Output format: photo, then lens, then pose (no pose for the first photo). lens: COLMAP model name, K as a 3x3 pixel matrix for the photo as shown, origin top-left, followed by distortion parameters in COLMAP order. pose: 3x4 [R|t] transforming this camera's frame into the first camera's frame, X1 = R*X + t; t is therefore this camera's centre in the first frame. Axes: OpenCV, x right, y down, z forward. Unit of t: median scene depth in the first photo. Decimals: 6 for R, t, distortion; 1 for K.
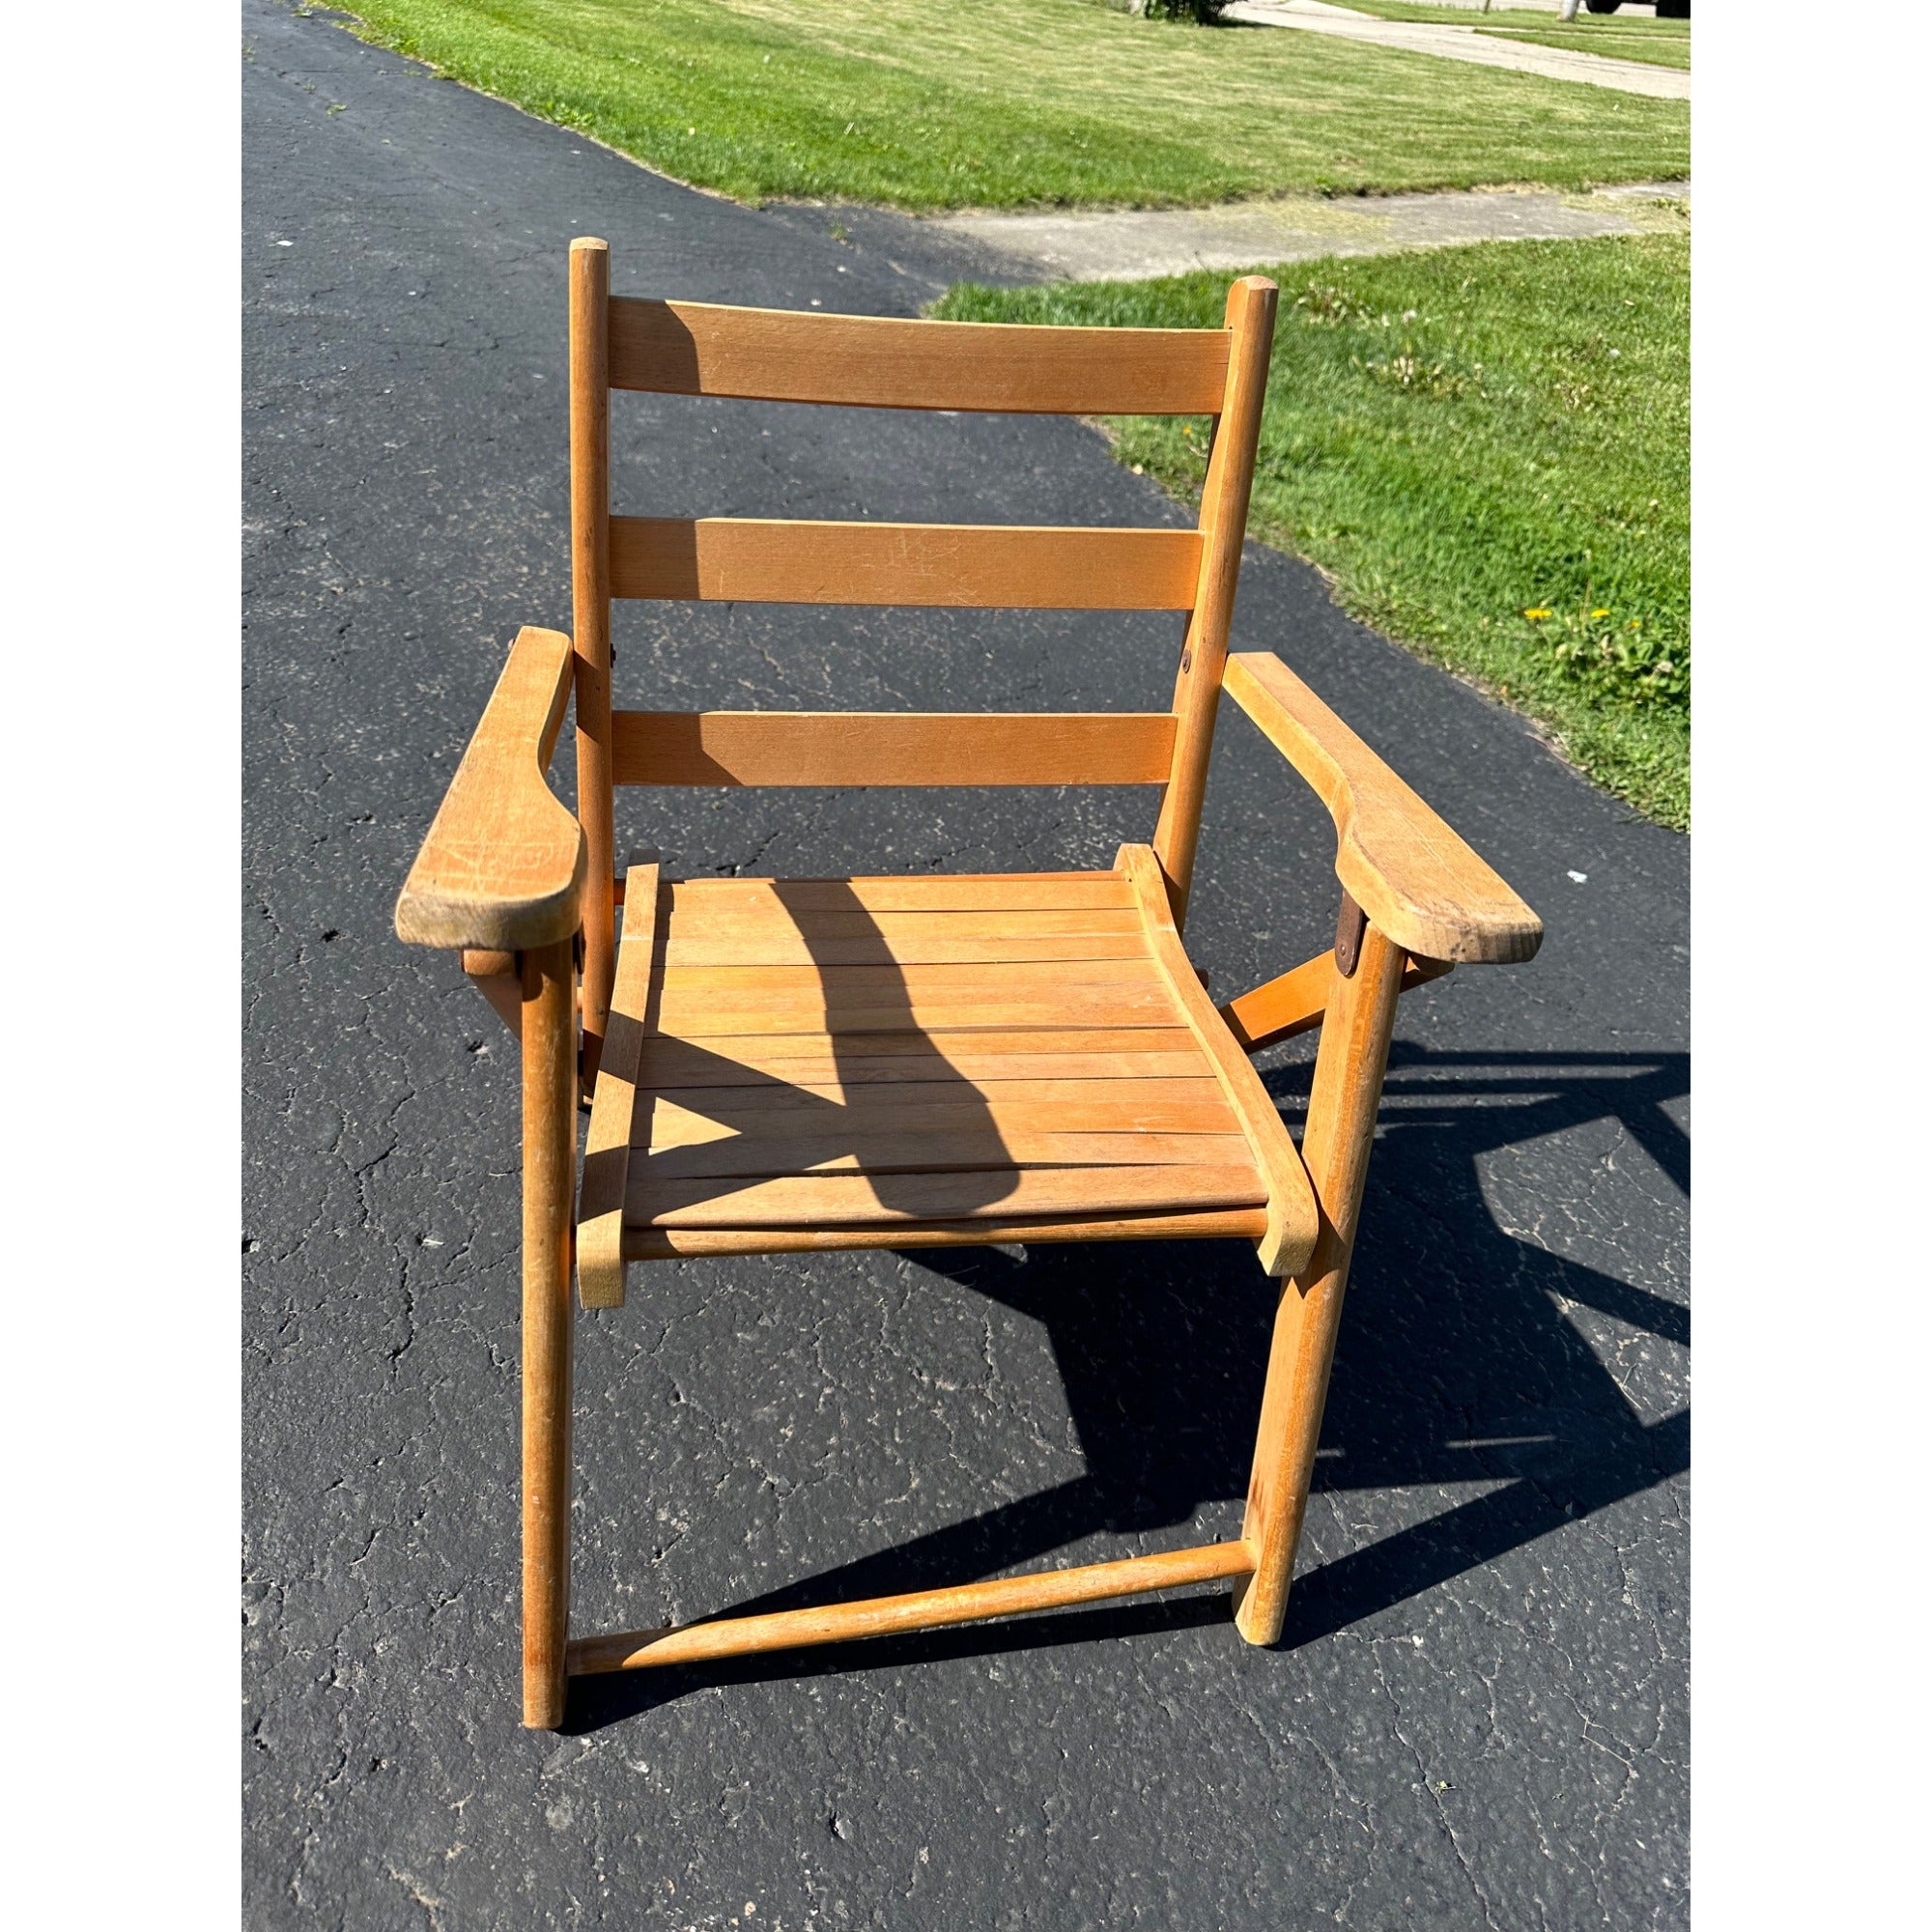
lens RADIAL K [[1341.5, 0, 970.6], [0, 1341.5, 932.4], [0, 0, 1]] dist [0.002673, -0.009799]
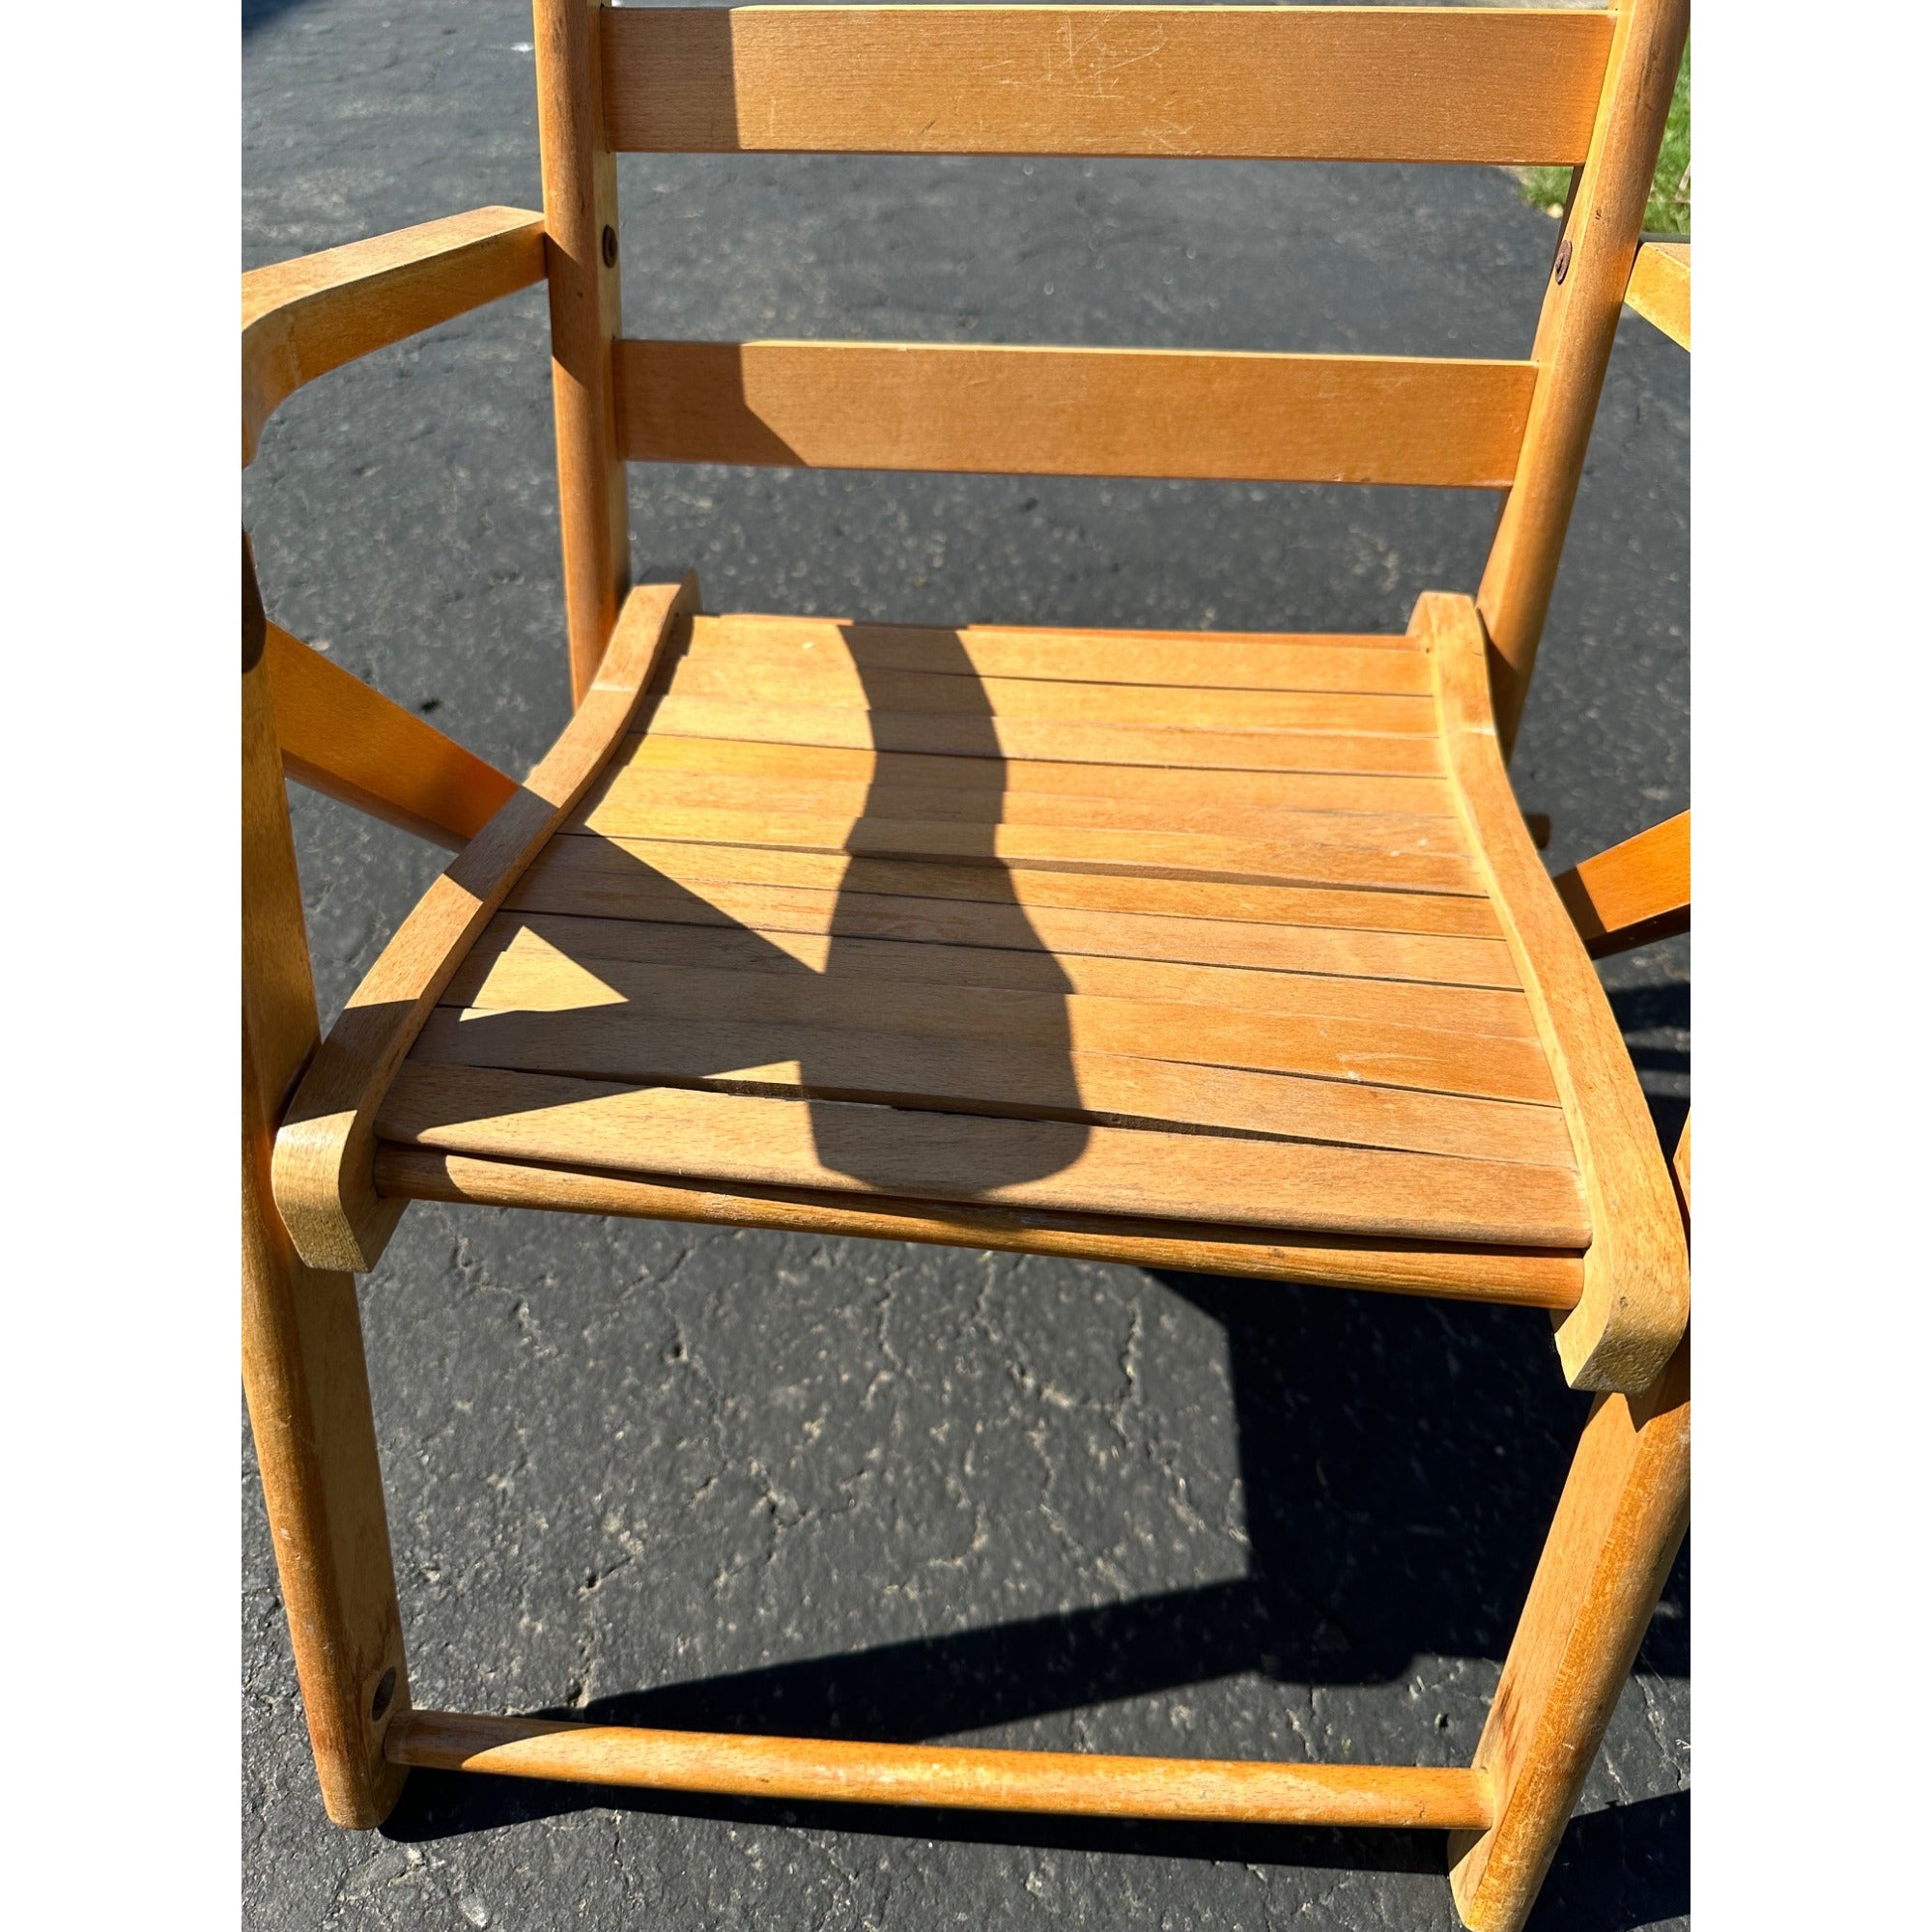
lens RADIAL K [[1371.8, 0, 964.2], [0, 1371.8, 939.6], [0, 0, 1]] dist [-0.011761, 0.000848]
pose [[0.964952, 0.097575, -0.243613, 0.092727], [-0.071265, 0.990854, 0.114588, 0.037660], [0.252566, -0.093210, 0.963080, 0.390057]]
